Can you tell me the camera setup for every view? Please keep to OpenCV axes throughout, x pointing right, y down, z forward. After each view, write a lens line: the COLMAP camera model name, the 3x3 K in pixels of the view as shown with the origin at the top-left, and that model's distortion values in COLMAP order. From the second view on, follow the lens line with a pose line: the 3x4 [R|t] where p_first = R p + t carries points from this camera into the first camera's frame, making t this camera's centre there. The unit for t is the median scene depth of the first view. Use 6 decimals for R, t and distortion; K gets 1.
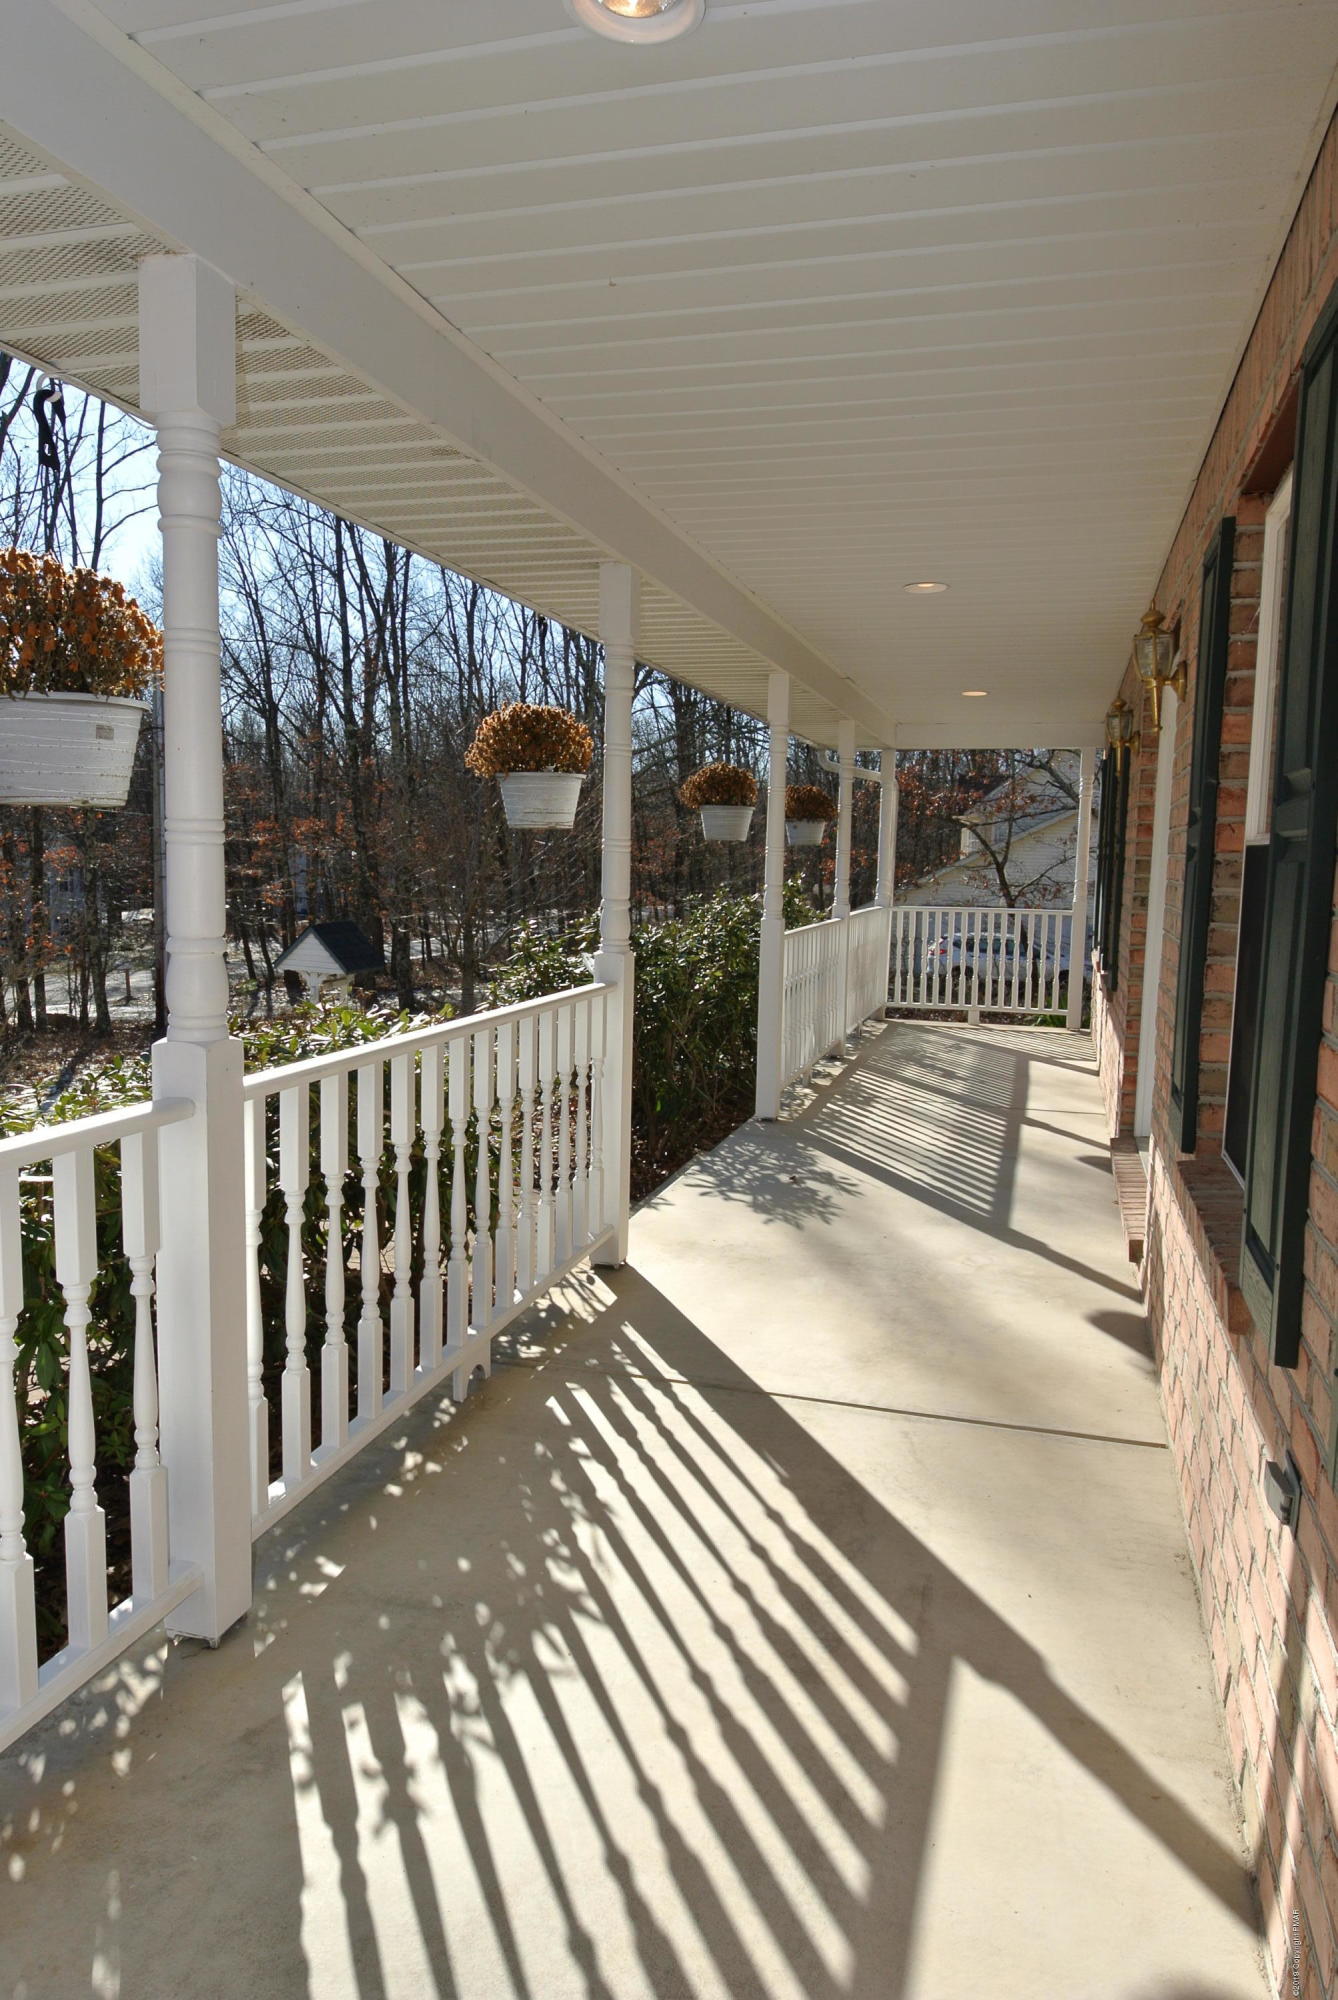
lens RADIAL K [[1320.9, 0, 680.1], [0, 1320.9, 991.5], [0, 0, 1]] dist [-0.004662, -0.016583]
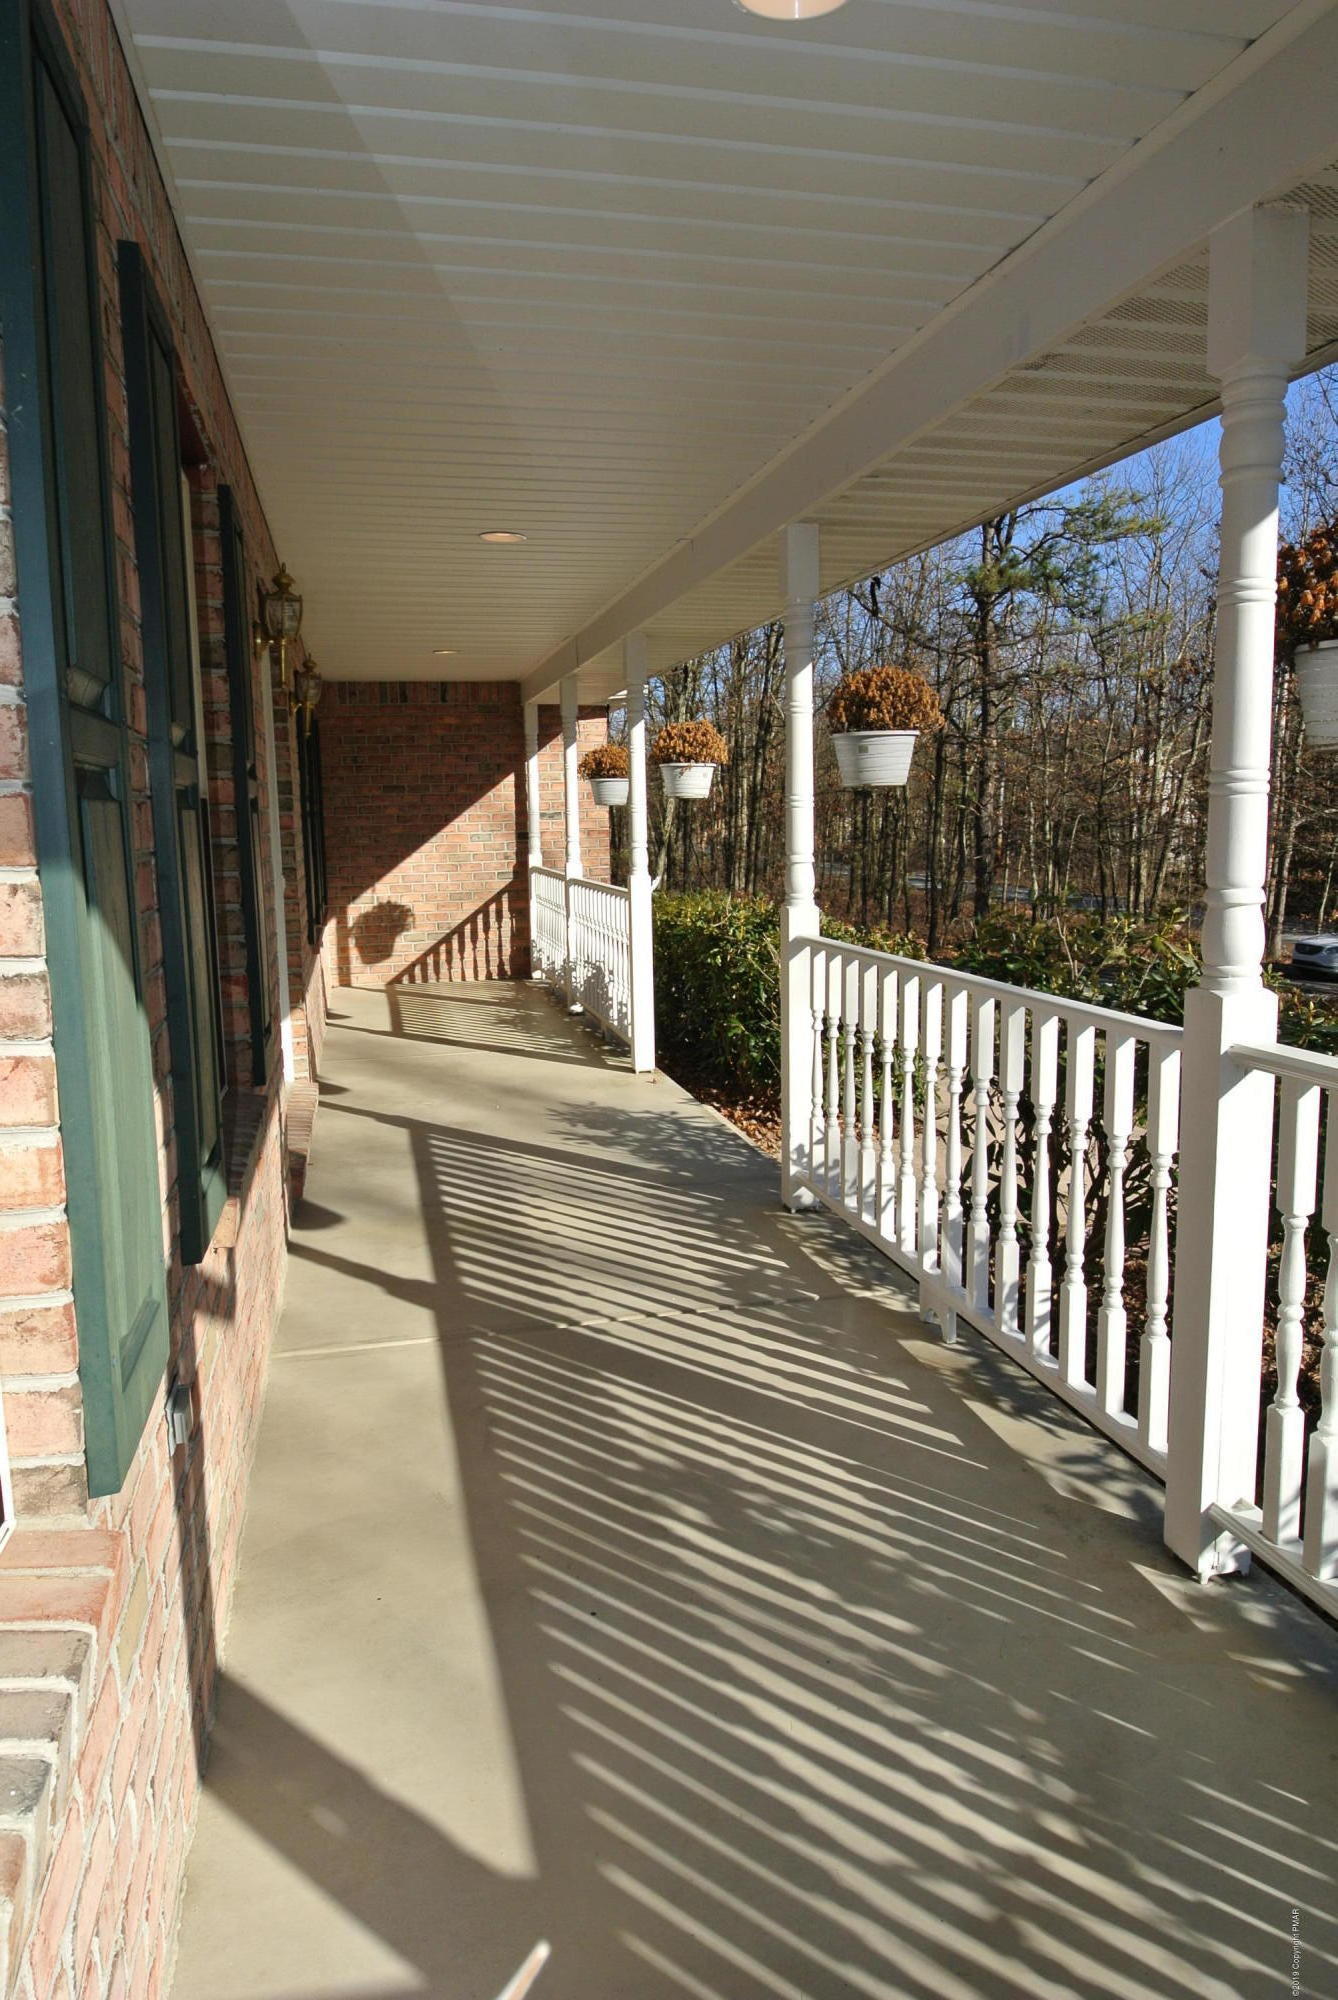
lens RADIAL K [[1256.2, 0, 669.0], [0, 1256.2, 1000.0], [0, 0, 1]] dist [-0.004916, -0.003329]
pose [[-0.867944, 0.100447, -0.486399, 0.746668], [-0.018056, 0.972306, 0.233013, -0.278299], [0.496334, 0.211025, -0.842093, 2.586590]]
